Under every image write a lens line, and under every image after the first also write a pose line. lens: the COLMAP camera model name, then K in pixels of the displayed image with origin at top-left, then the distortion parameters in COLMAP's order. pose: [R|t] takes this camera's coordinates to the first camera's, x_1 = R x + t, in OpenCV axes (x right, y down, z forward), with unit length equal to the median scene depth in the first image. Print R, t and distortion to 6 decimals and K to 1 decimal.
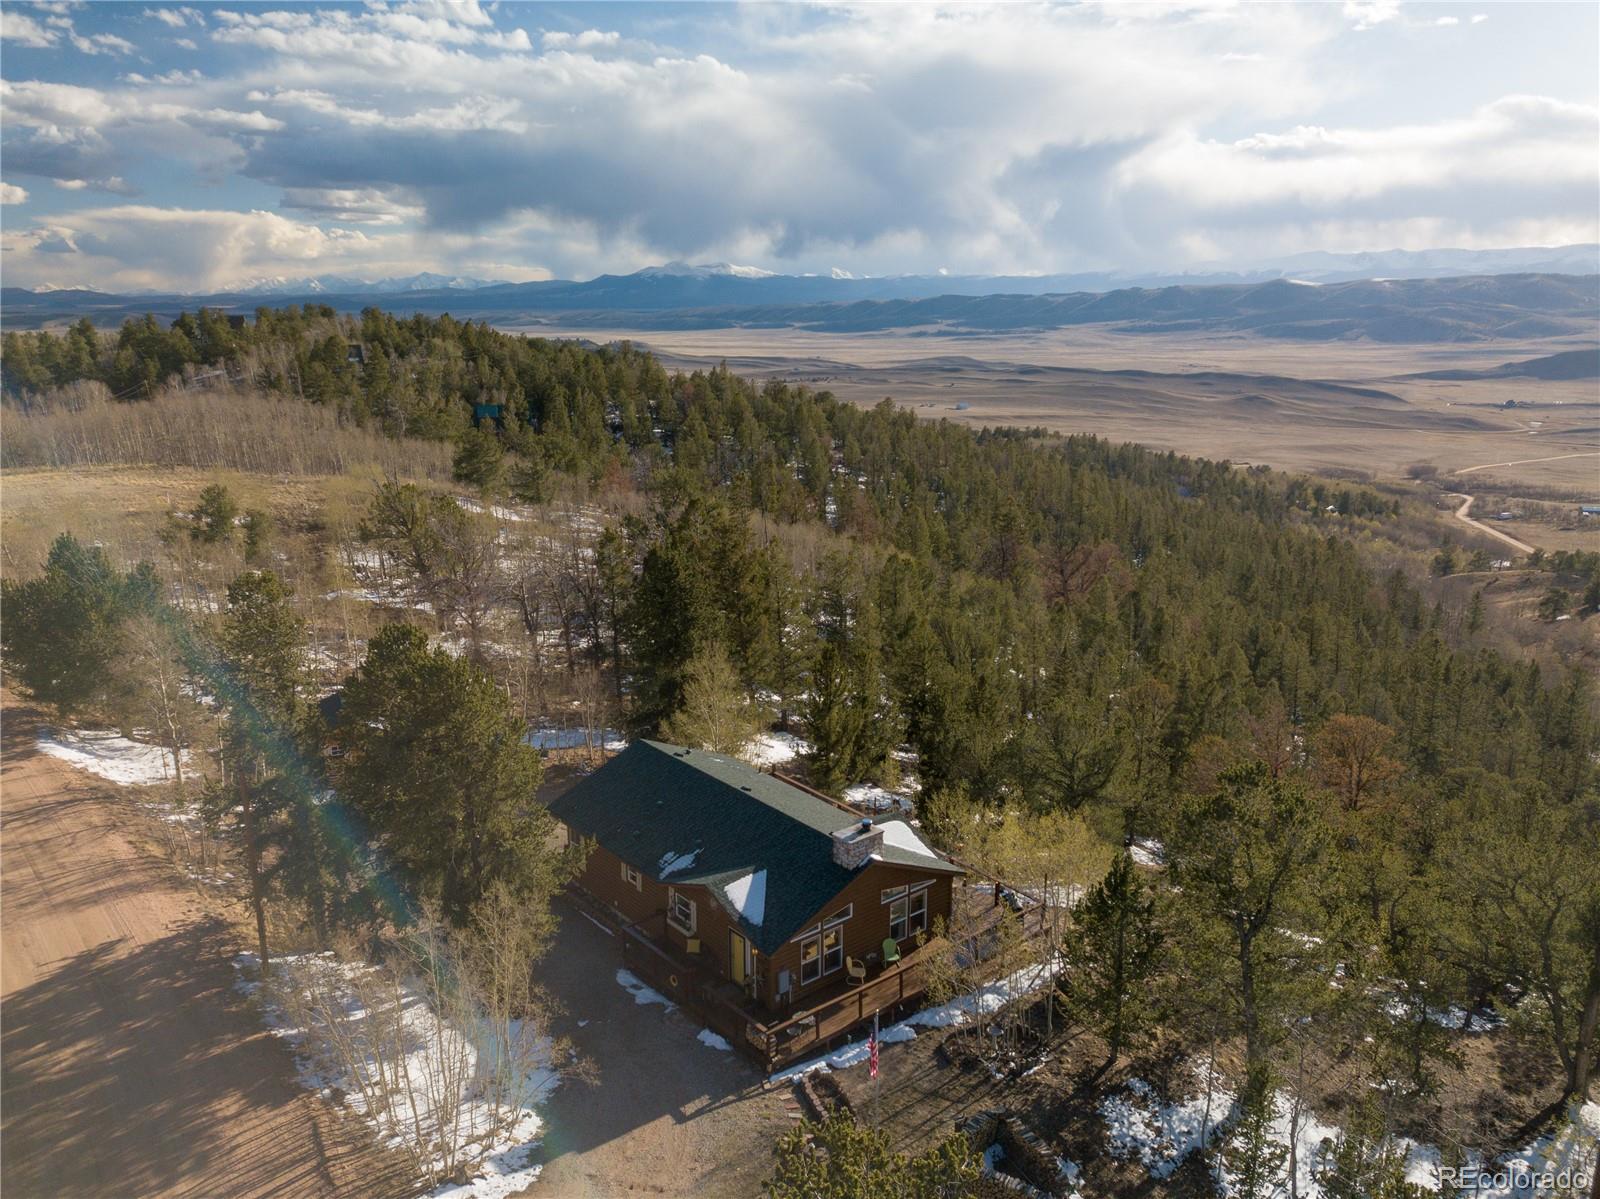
lens RADIAL K [[1221.6, 0, 803.5], [0, 1221.6, 600.7], [0, 0, 1]] dist [0.006363, -0.005968]
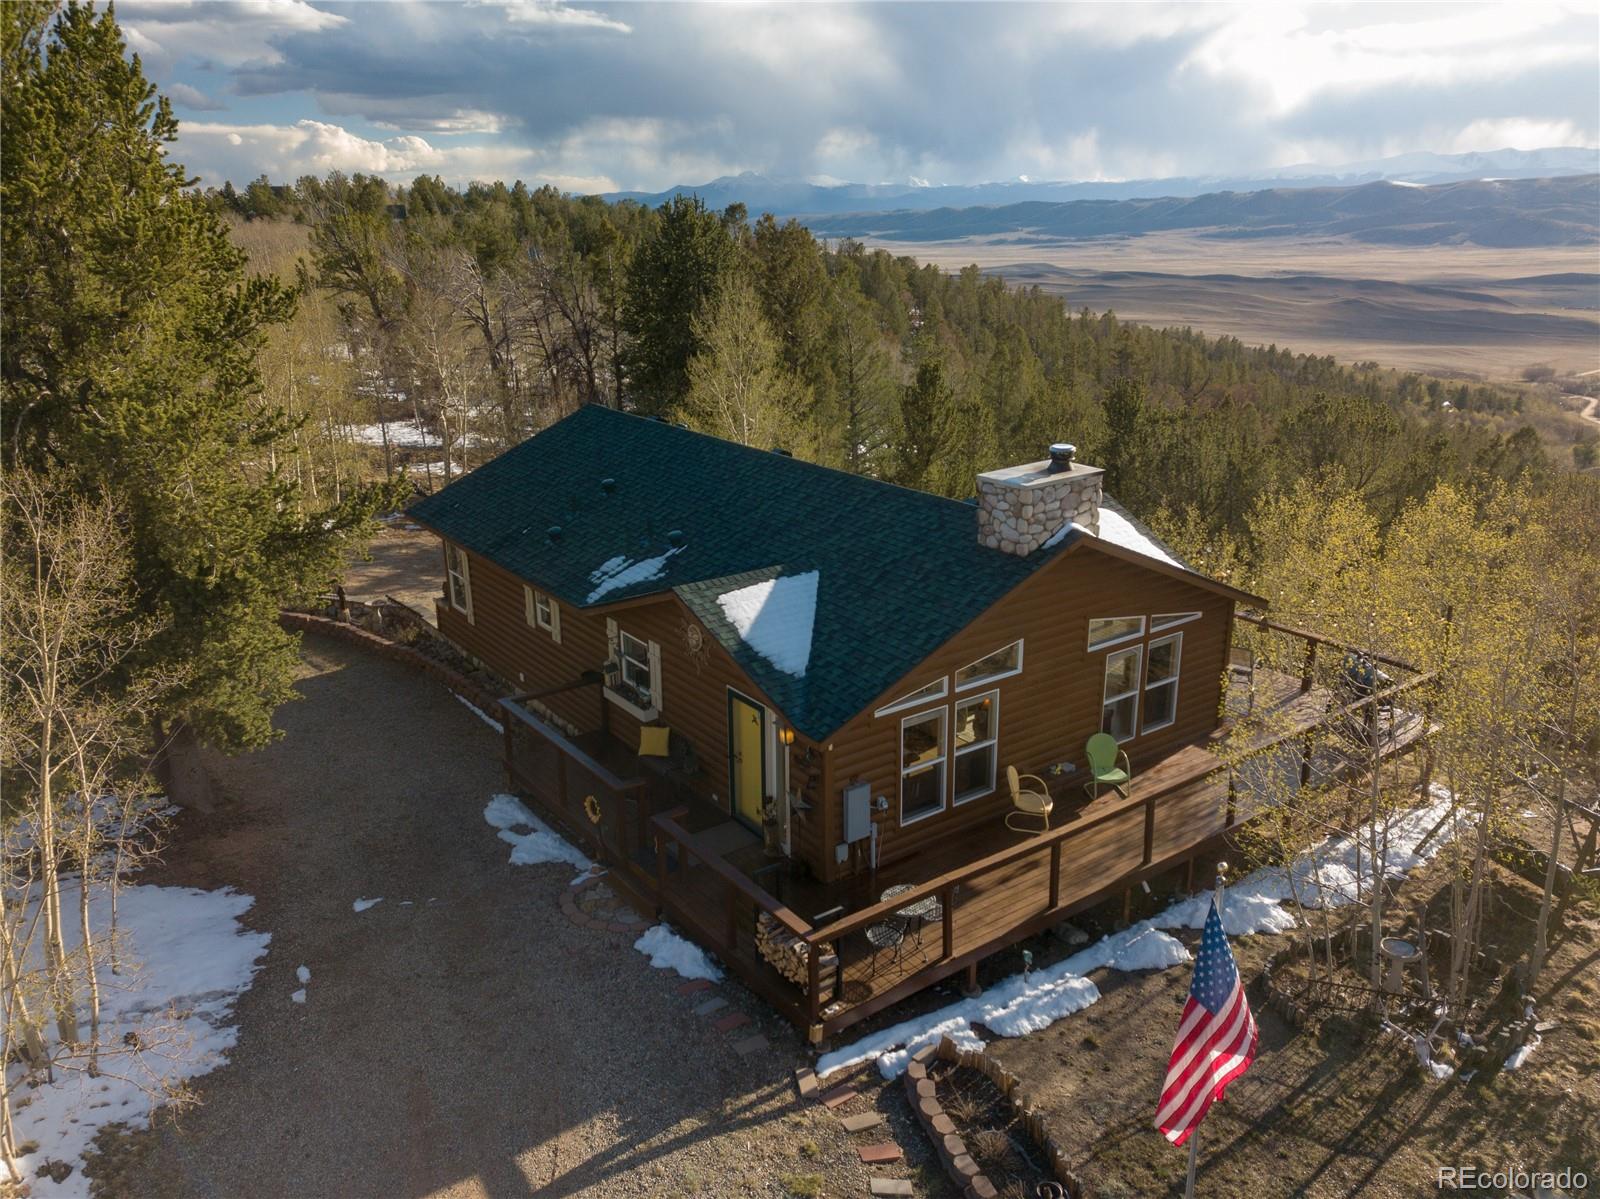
lens RADIAL K [[1217.1, 0, 805.5], [0, 1217.1, 604.6], [0, 0, 1]] dist [0.012262, -0.008996]
pose [[0.998302, 0.010357, -0.057324, -0.010469], [-0.006256, 0.997439, 0.071251, 0.204121], [0.057915, -0.070771, 0.995810, 0.576442]]
